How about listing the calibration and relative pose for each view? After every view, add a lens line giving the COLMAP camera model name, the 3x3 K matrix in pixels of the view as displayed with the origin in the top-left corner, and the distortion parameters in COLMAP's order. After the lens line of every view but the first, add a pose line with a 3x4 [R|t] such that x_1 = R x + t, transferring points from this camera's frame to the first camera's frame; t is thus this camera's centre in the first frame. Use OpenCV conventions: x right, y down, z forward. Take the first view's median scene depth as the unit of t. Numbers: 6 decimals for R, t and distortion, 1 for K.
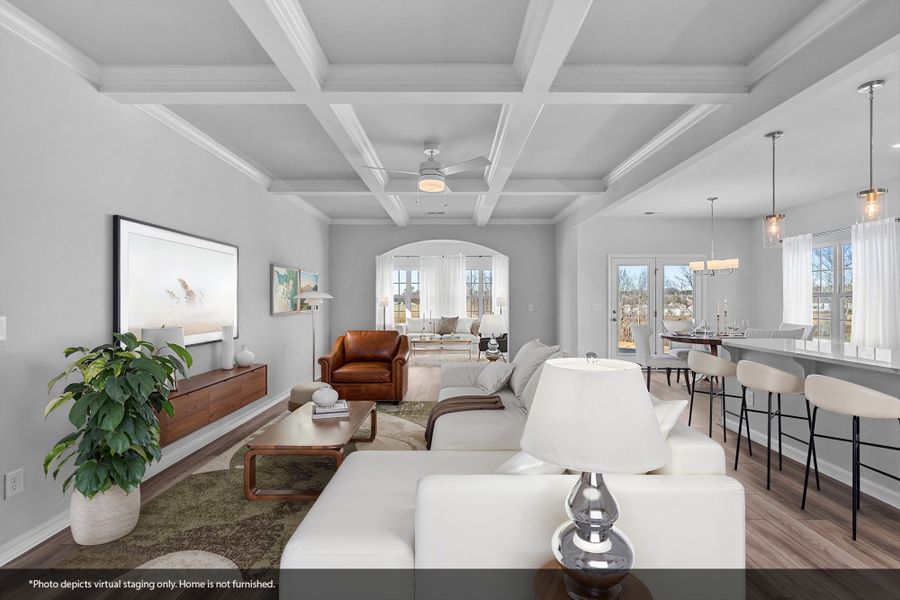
lens RADIAL K [[397.1, 0, 453.8], [0, 397.1, 297.5], [0, 0, 1]] dist [-0.002613, 0.000348]
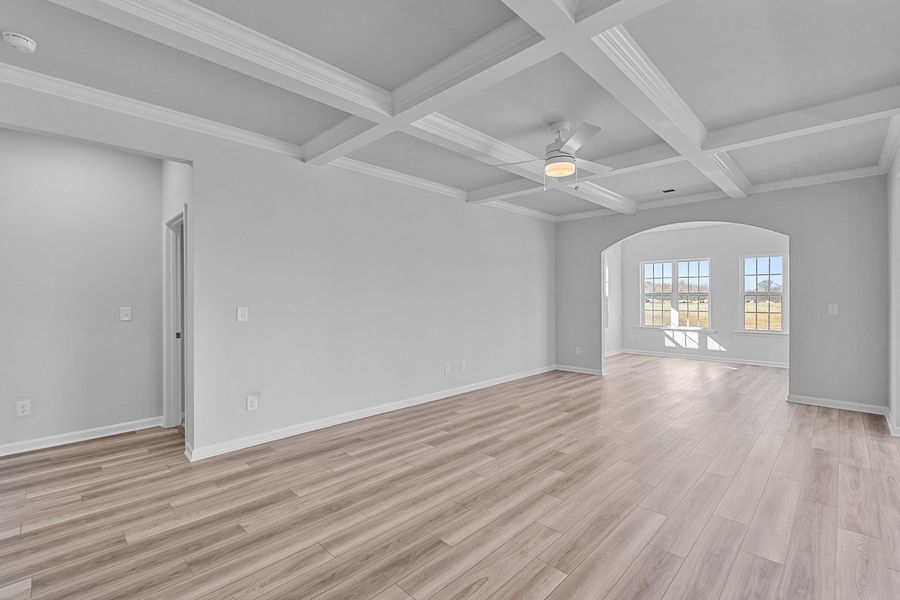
lens RADIAL K [[400.8, 0, 455.4], [0, 400.8, 297.4], [0, 0, 1]] dist [-0.008677, -0.000051]
pose [[0.717357, 0.000959, -0.696705, 0.270907], [0.004254, 0.999974, 0.005756, -0.001478], [0.696693, -0.007093, 0.717335, 0.130188]]
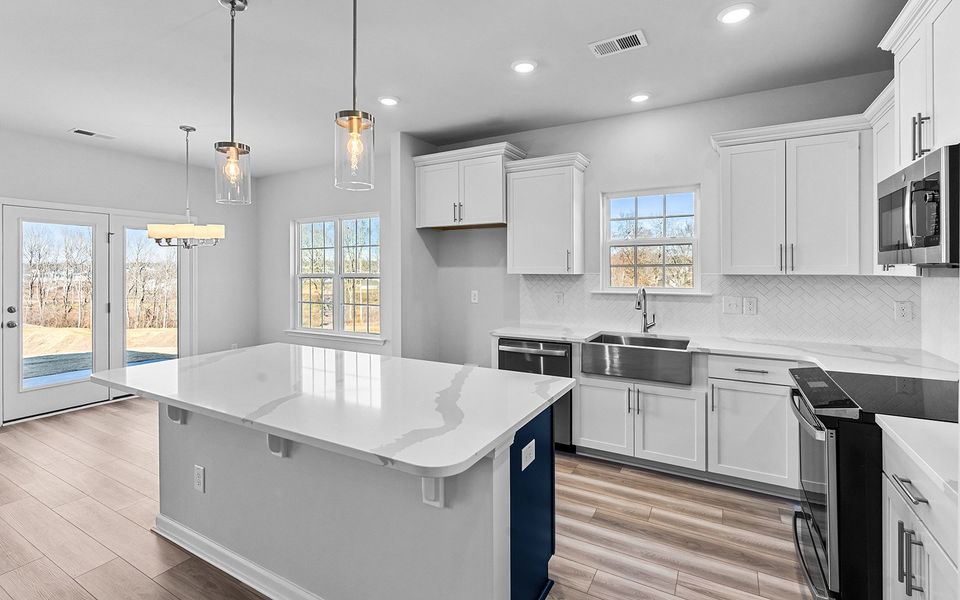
lens RADIAL K [[435.9, 0, 475.2], [0, 435.9, 269.5], [0, 0, 1]] dist [-0.004012, -0.000160]
pose [[0.498644, 0.001195, 0.866806, 0.279696], [0.000652, 0.999998, -0.001754, -0.019743], [-0.866807, 0.001440, 0.498642, 0.250889]]
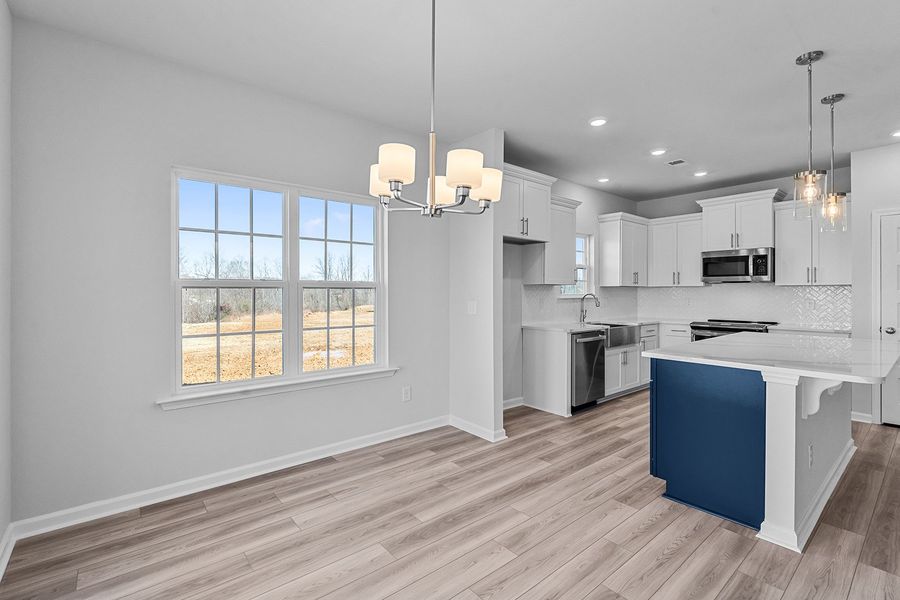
lens RADIAL K [[412.0, 0, 448.5], [0, 412.0, 290.3], [0, 0, 1]] dist [-0.002414, -0.000275]
pose [[-0.637336, 0.002227, 0.770583, 0.407946], [-0.002855, 0.999982, -0.005252, 0.003067], [-0.770581, -0.005547, -0.637318, 1.212836]]
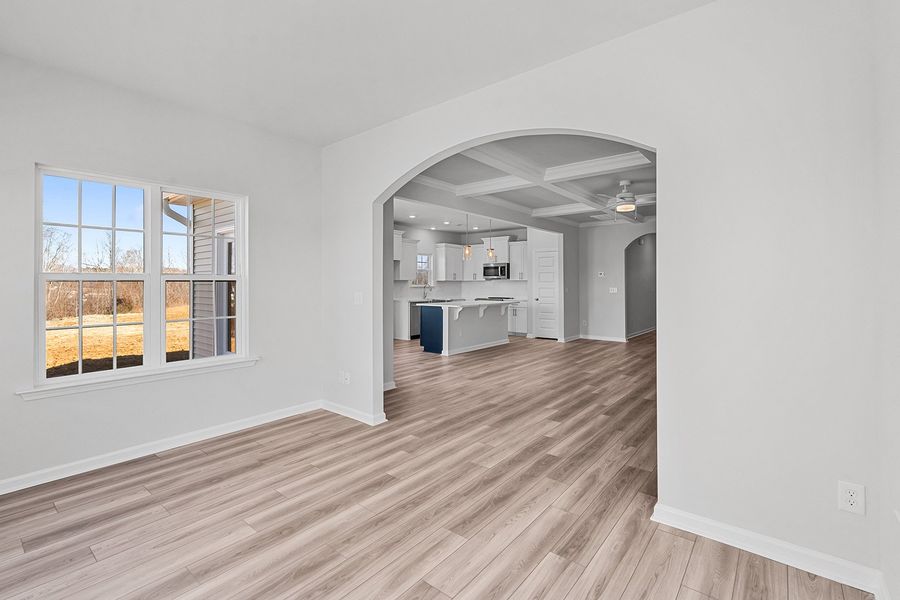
lens RADIAL K [[420.9, 0, 453.1], [0, 420.9, 280.3], [0, 0, 1]] dist [0.000503, 0.000004]
pose [[-0.773874, 0.005137, 0.633319, -0.386056], [-0.000649, 0.999960, -0.008903, 0.002368], [-0.633339, -0.007301, -0.773840, 1.779685]]
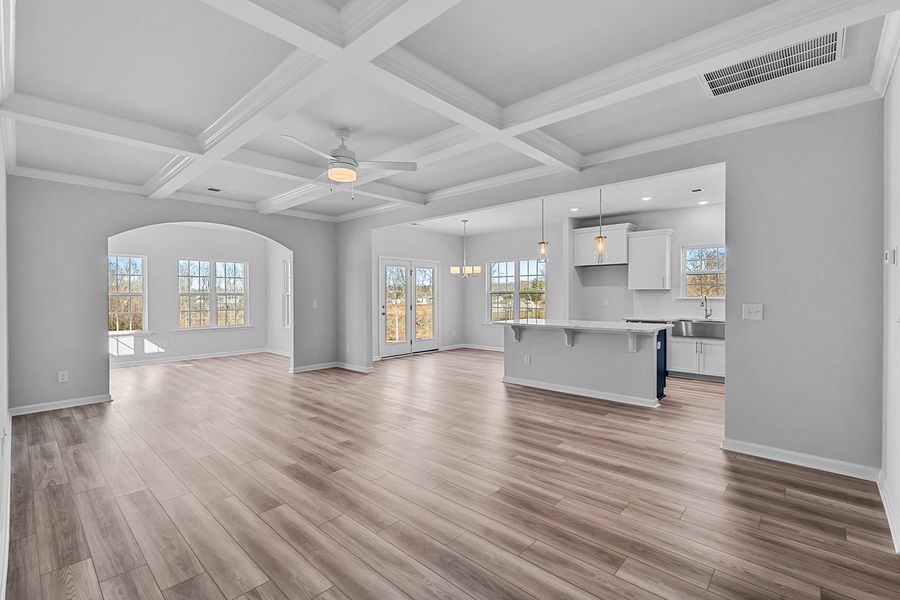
lens RADIAL K [[399.5, 0, 450.3], [0, 399.5, 298.8], [0, 0, 1]] dist [-0.001040, -0.000009]
pose [[0.678583, -0.009937, 0.734457, -0.388921], [0.001476, 0.999925, 0.012165, -0.000689], [-0.734522, -0.007171, 0.678547, 0.114071]]
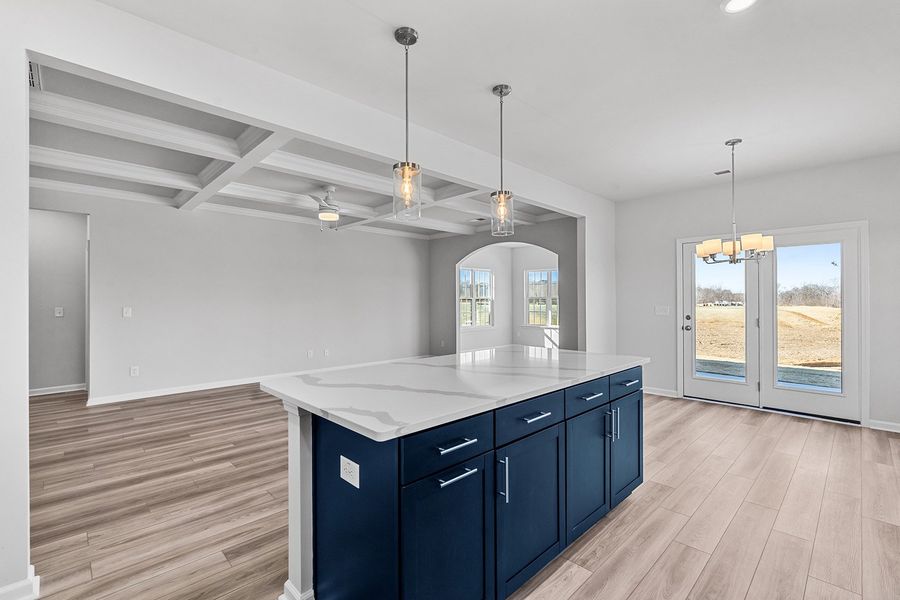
lens RADIAL K [[399.5, 0, 450.3], [0, 399.5, 298.8], [0, 0, 1]] dist [-0.001040, -0.000009]
pose [[0.695829, -0.003486, -0.718199, 0.810148], [0.004883, 0.999988, -0.000123, -0.000562], [0.718191, -0.003421, 0.695838, 0.238179]]
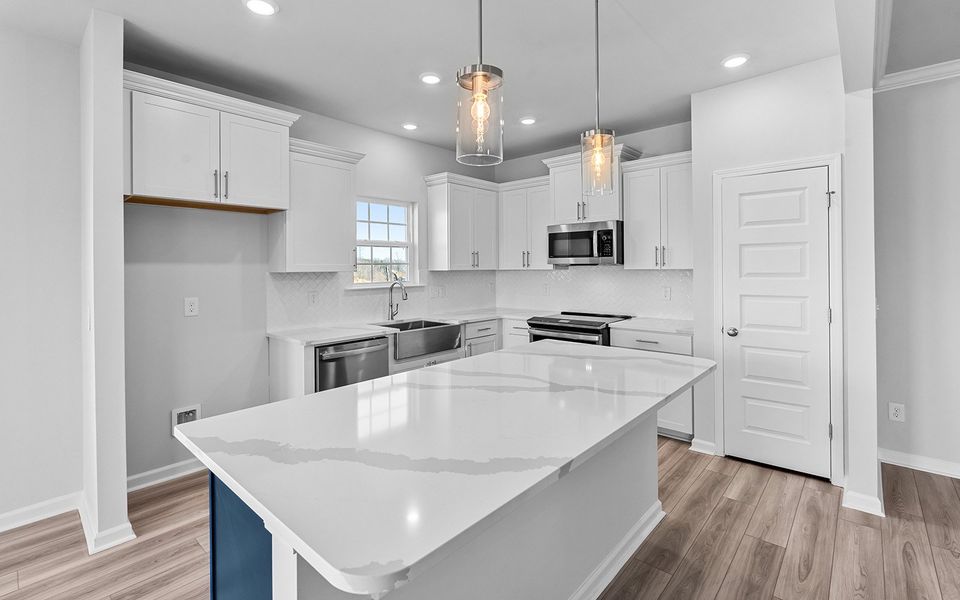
lens RADIAL K [[434.9, 0, 480.6], [0, 434.9, 267.7], [0, 0, 1]] dist [0.002138, 0.000175]
pose [[-0.746559, 0.005605, 0.665296, 0.337393], [0.005934, 0.999981, -0.001767, -0.017075], [-0.665293, 0.002629, -0.746577, 0.811470]]
